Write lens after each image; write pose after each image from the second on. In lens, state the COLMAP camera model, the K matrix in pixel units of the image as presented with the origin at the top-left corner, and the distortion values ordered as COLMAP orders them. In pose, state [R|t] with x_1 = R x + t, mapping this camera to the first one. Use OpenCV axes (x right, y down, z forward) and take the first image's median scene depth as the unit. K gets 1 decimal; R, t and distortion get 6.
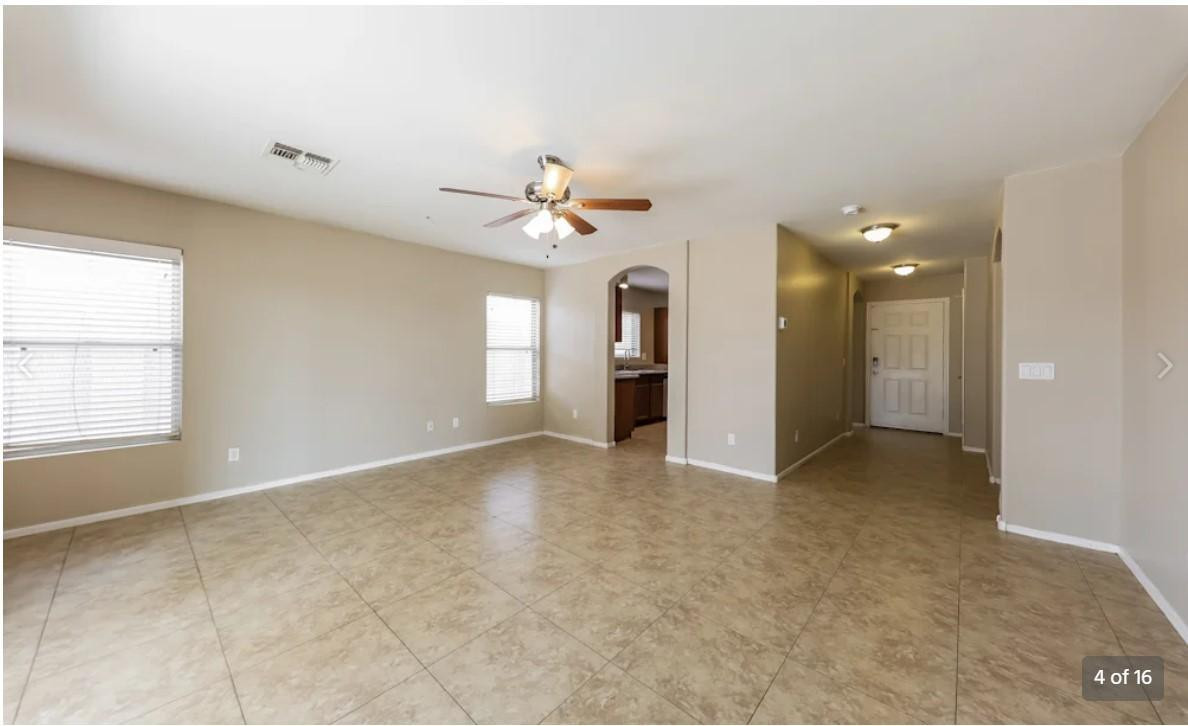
lens RADIAL K [[403.9, 0, 592.8], [0, 403.9, 356.7], [0, 0, 1]] dist [0.009992, 0.000009]
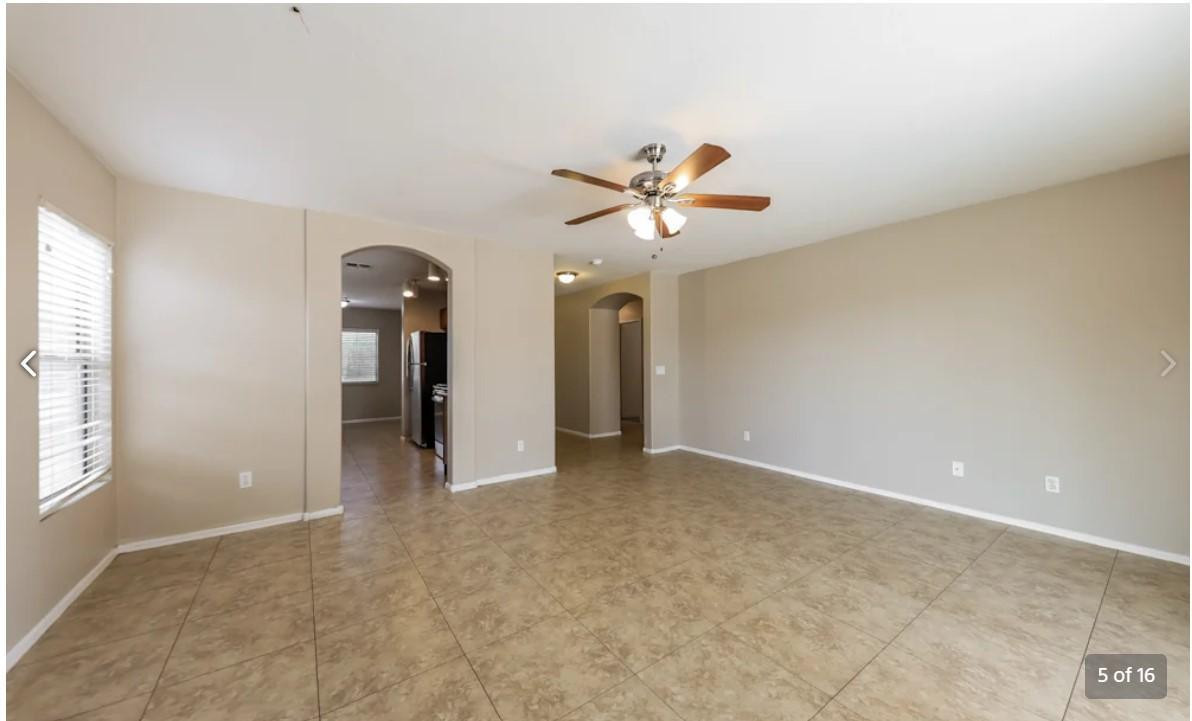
lens RADIAL K [[410.9, 0, 596.0], [0, 410.9, 360.5], [0, 0, 1]] dist [0.021948, -0.007592]
pose [[0.225015, -0.005748, 0.974338, -1.044215], [0.018505, 0.999827, 0.001625, -0.019637], [-0.974180, 0.017664, 0.225083, 0.926403]]
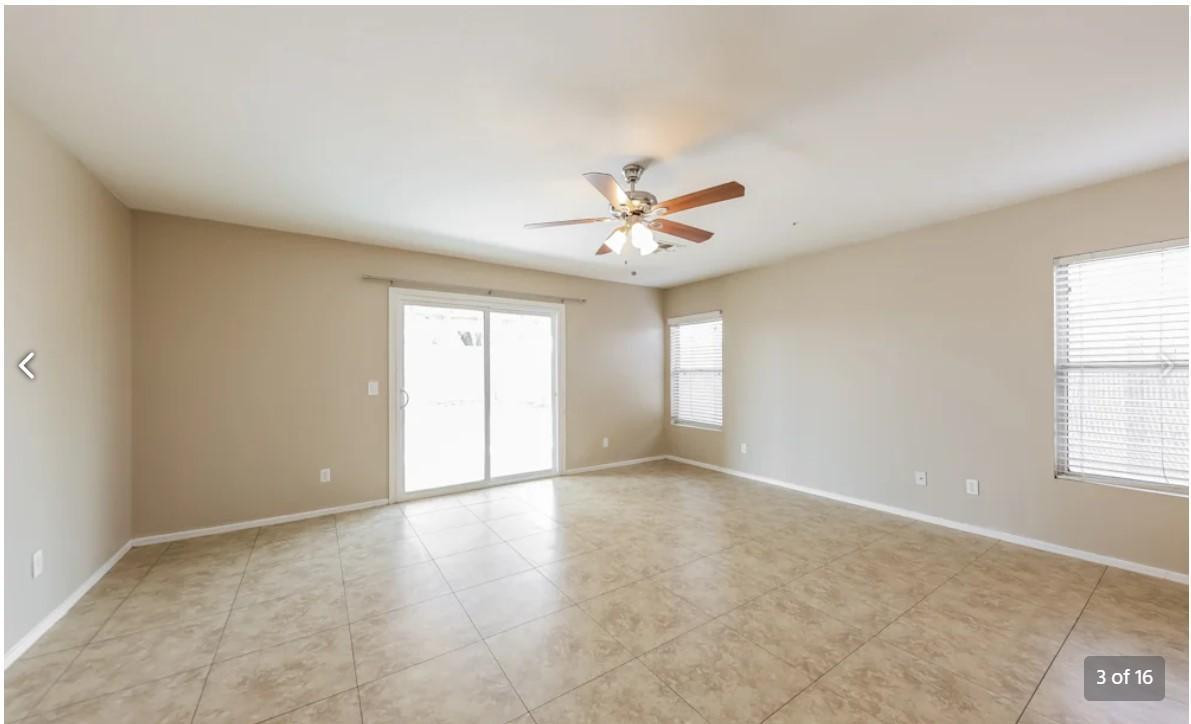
lens RADIAL K [[419.3, 0, 596.5], [0, 419.3, 367.2], [0, 0, 1]] dist [0.009118, -0.000082]
pose [[-0.248569, -0.017283, -0.968460, 0.858519], [-0.007468, 0.999845, -0.015927, -0.013469], [0.968585, 0.003273, -0.248659, 1.164032]]
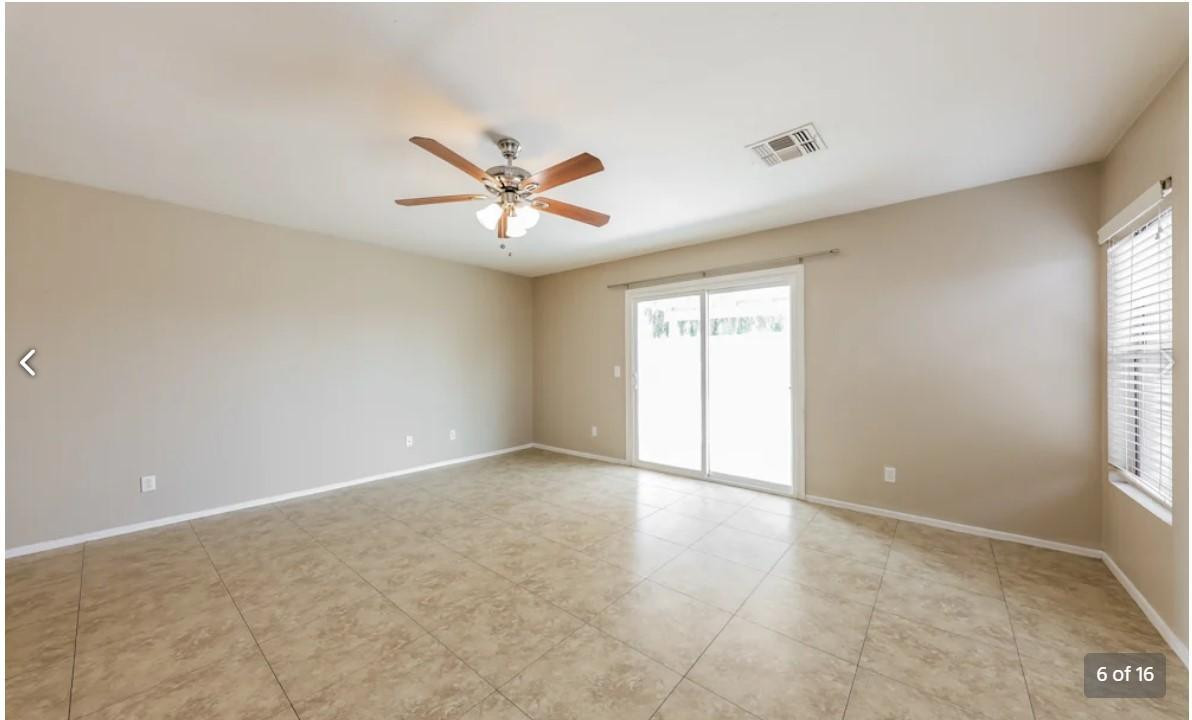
lens RADIAL K [[410.9, 0, 596.0], [0, 410.9, 360.0], [0, 0, 1]] dist [0.021948, -0.007592]
pose [[-0.999710, -0.002903, -0.023892, -0.281246], [-0.003091, 0.999964, 0.007842, -0.023905], [0.023868, 0.007913, -0.999684, 1.919866]]
